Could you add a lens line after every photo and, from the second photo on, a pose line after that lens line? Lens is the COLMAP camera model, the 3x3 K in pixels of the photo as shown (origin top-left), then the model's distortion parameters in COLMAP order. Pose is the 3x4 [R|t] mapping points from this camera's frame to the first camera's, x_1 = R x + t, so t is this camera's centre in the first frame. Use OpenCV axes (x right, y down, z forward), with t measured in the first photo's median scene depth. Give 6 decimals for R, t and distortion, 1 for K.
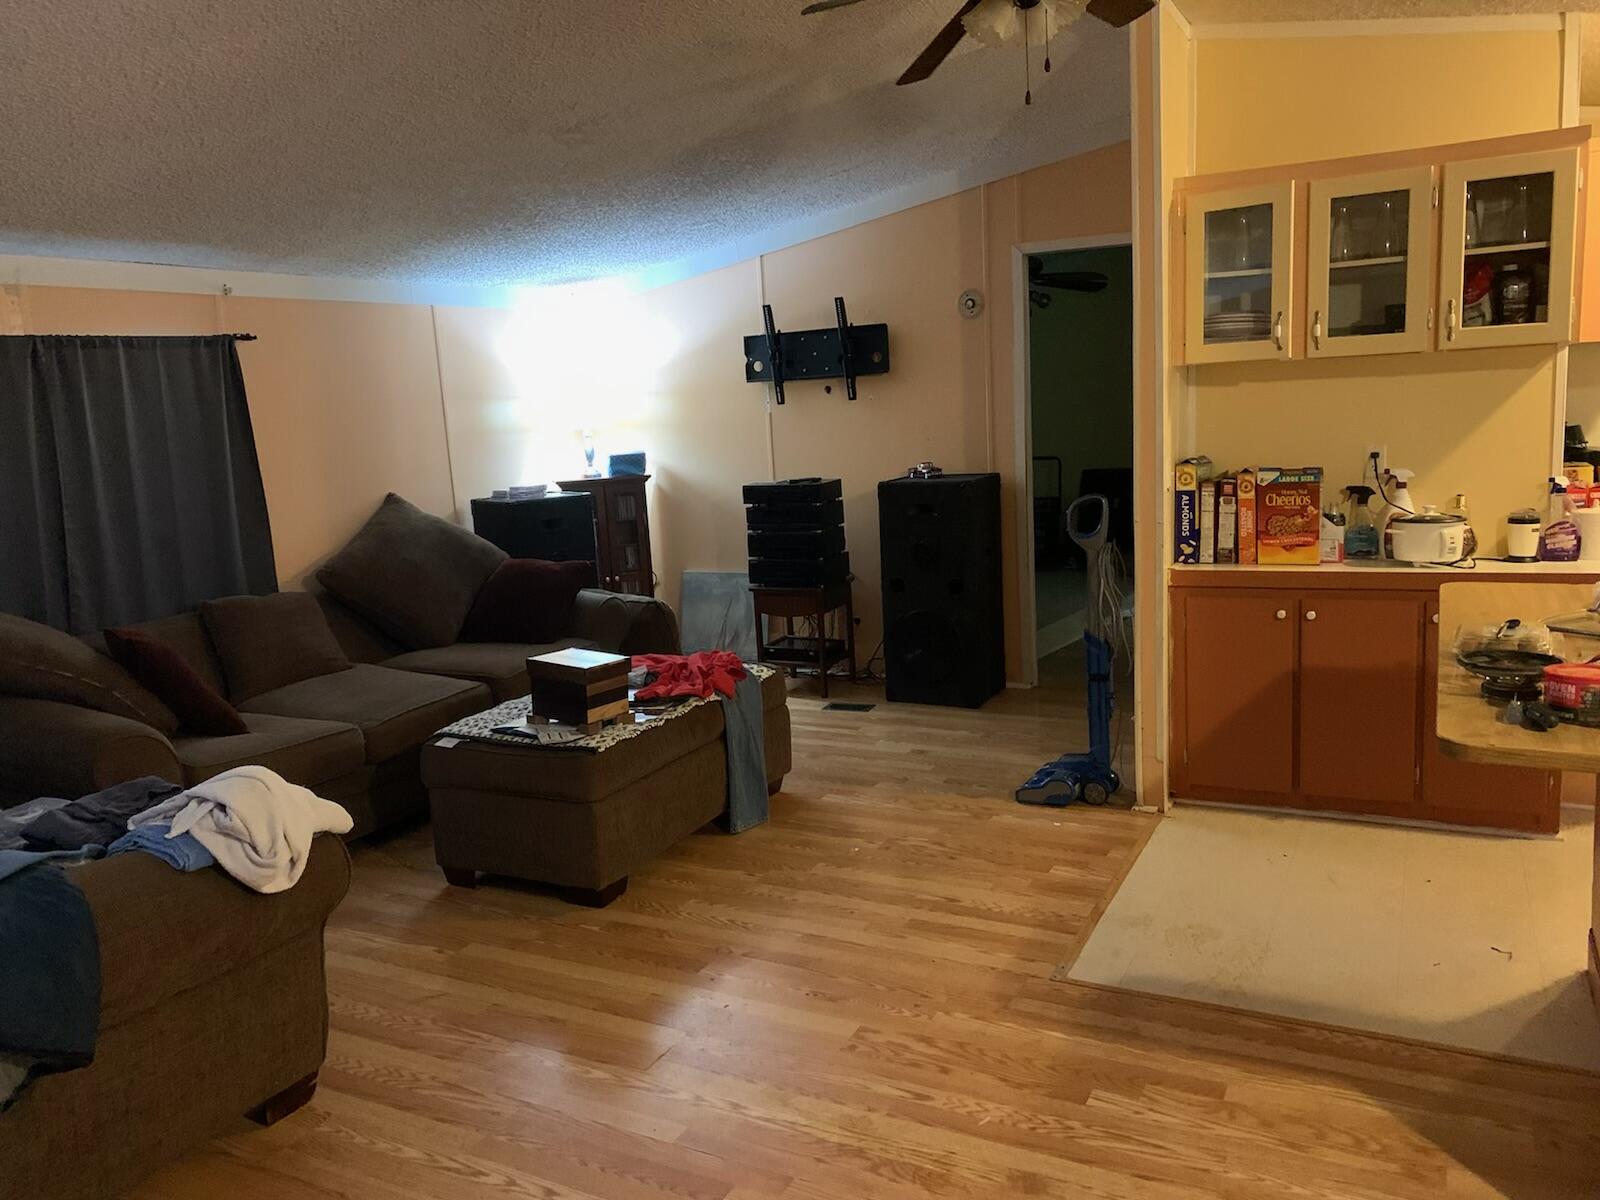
lens RADIAL K [[1198.0, 0, 792.7], [0, 1198.0, 608.7], [0, 0, 1]] dist [-0.006153, 0.004333]
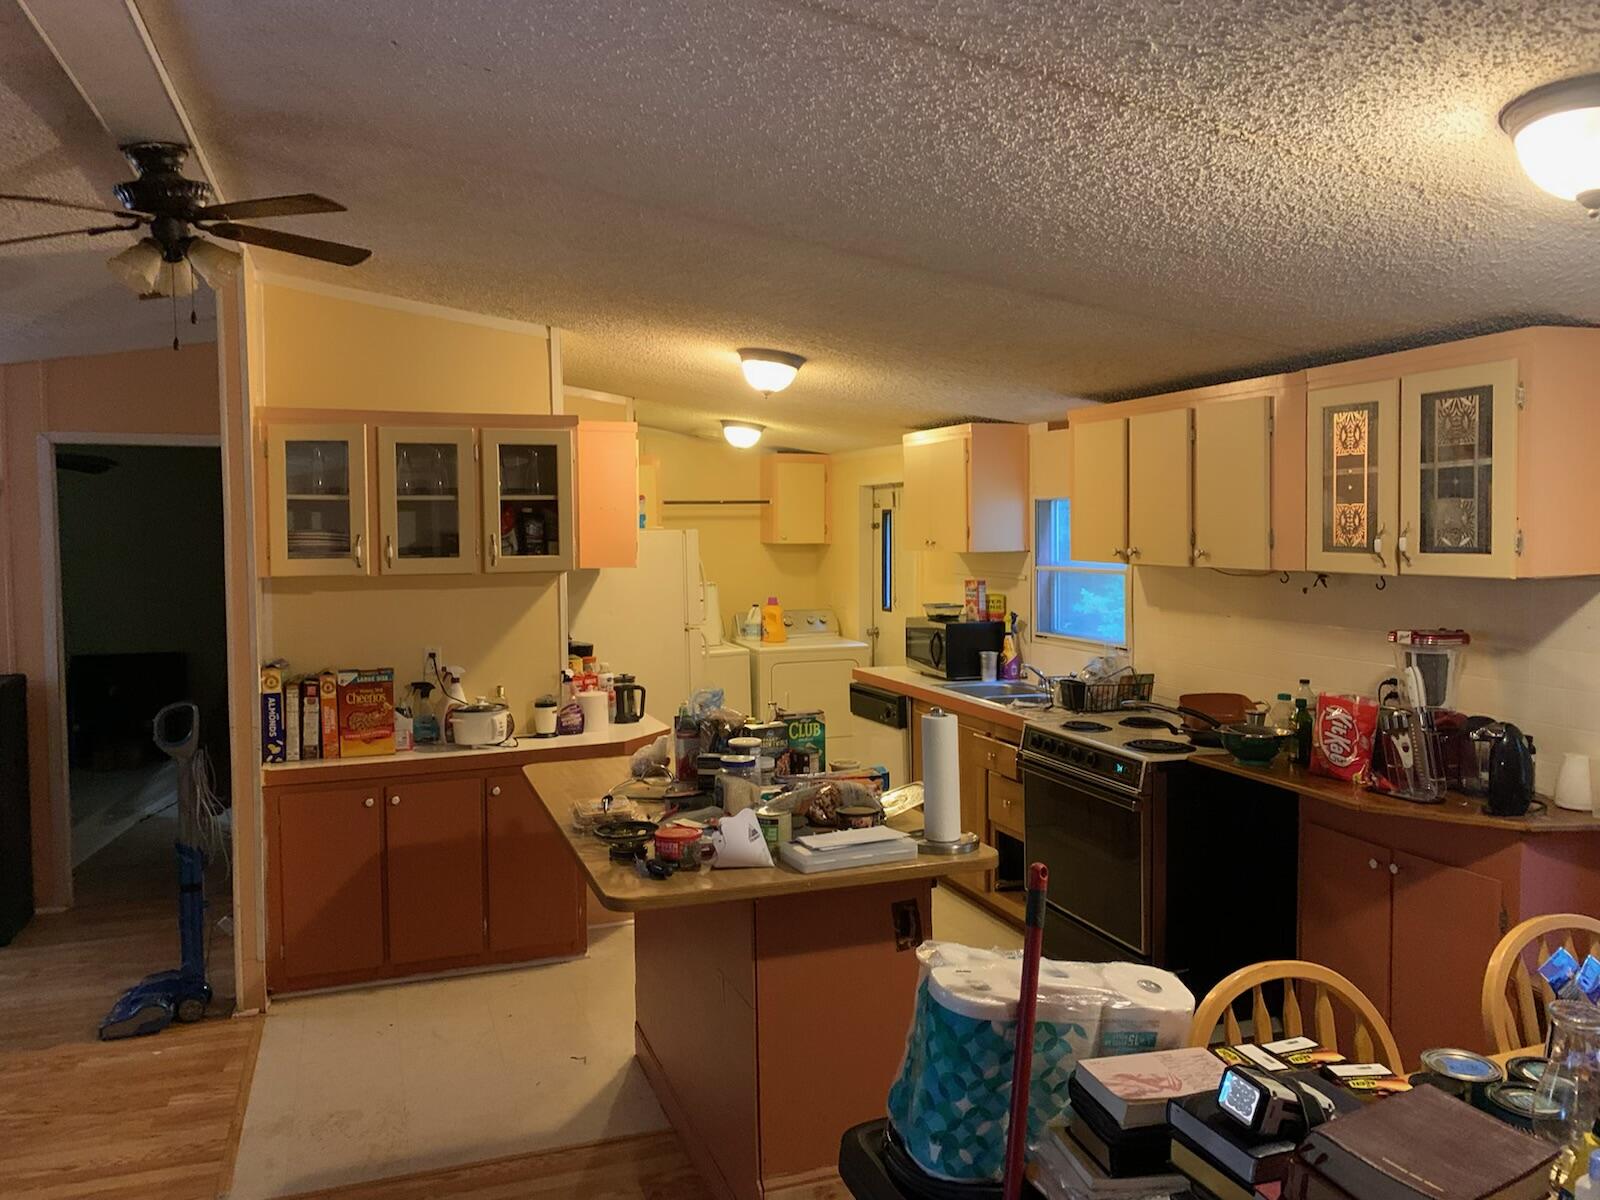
lens RADIAL K [[1198.0, 0, 792.7], [0, 1198.0, 608.7], [0, 0, 1]] dist [-0.006153, 0.004333]
pose [[0.674970, 0.001973, 0.737842, -0.139990], [0.098971, 0.990717, -0.093187, -0.029947], [-0.731177, 0.135924, 0.668509, -0.045056]]
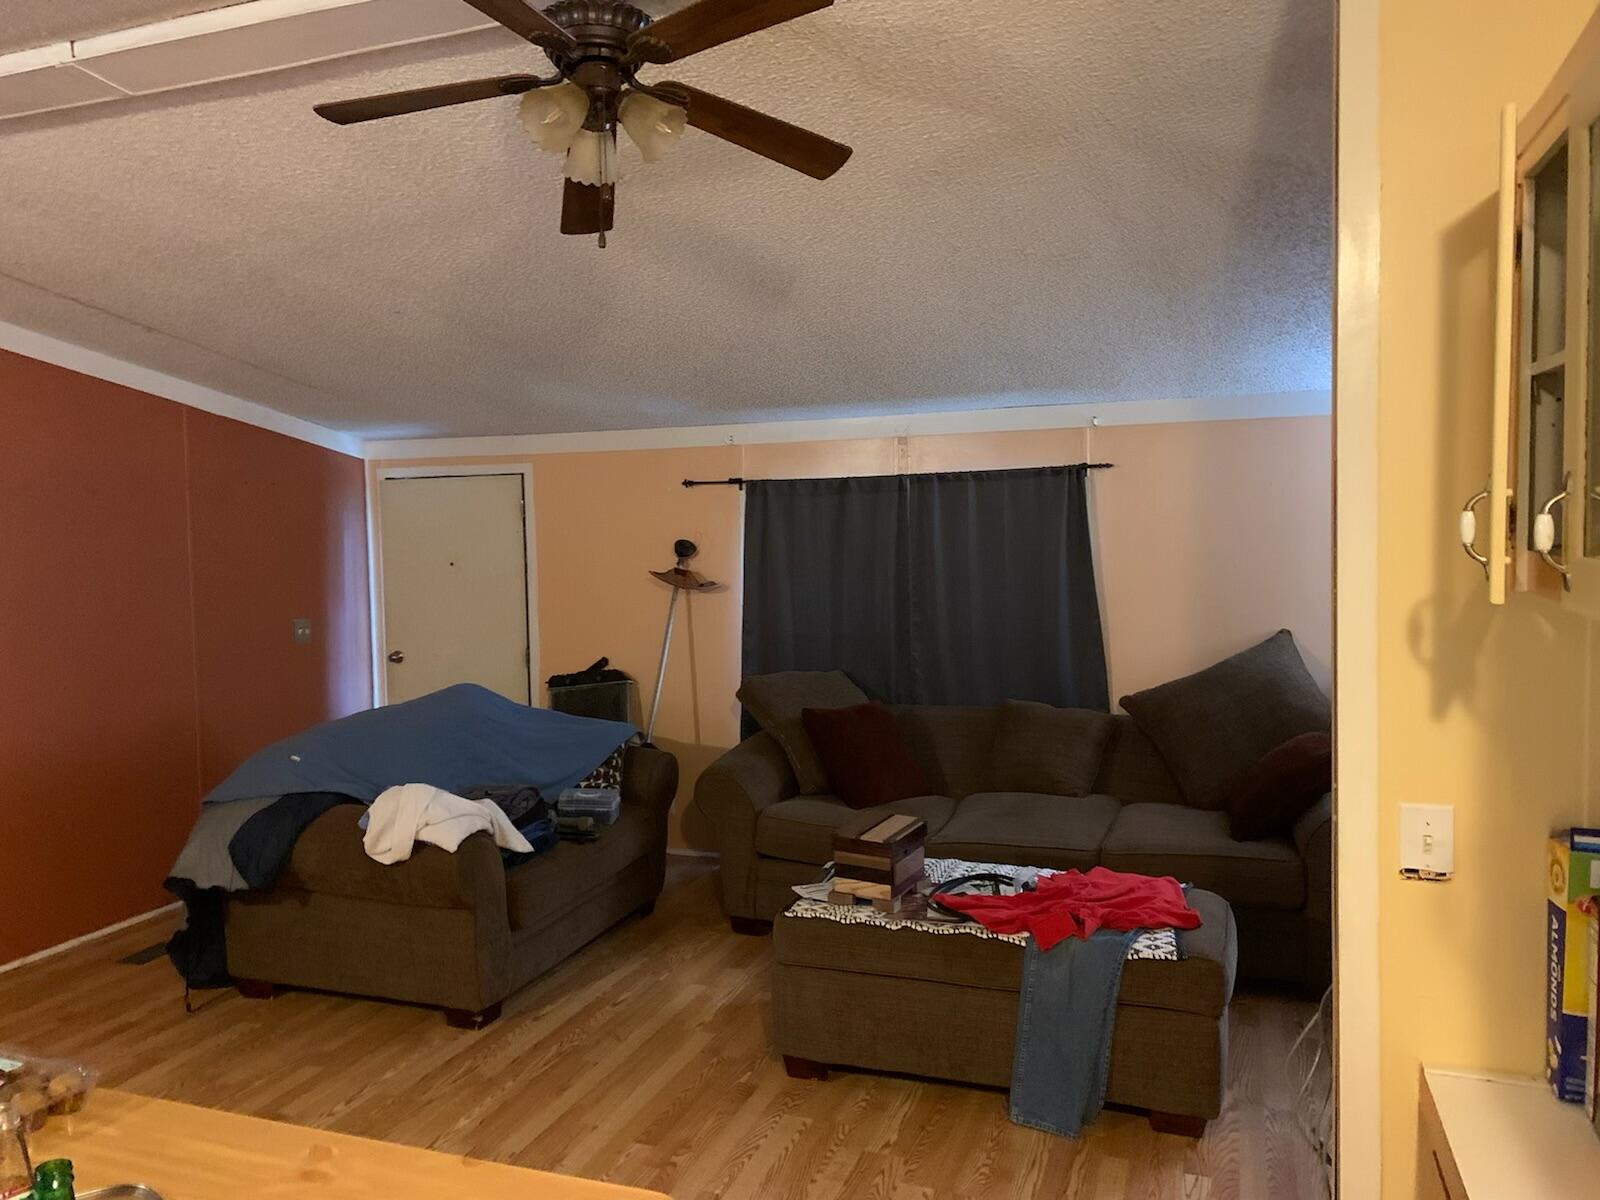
lens RADIAL K [[1198.0, 0, 792.7], [0, 1198.0, 608.7], [0, 0, 1]] dist [-0.006153, 0.004333]
pose [[0.134028, 0.117558, -0.983980, 0.681900], [-0.163533, 0.981949, 0.095041, -0.194458], [0.977391, 0.148175, 0.150833, 0.726349]]
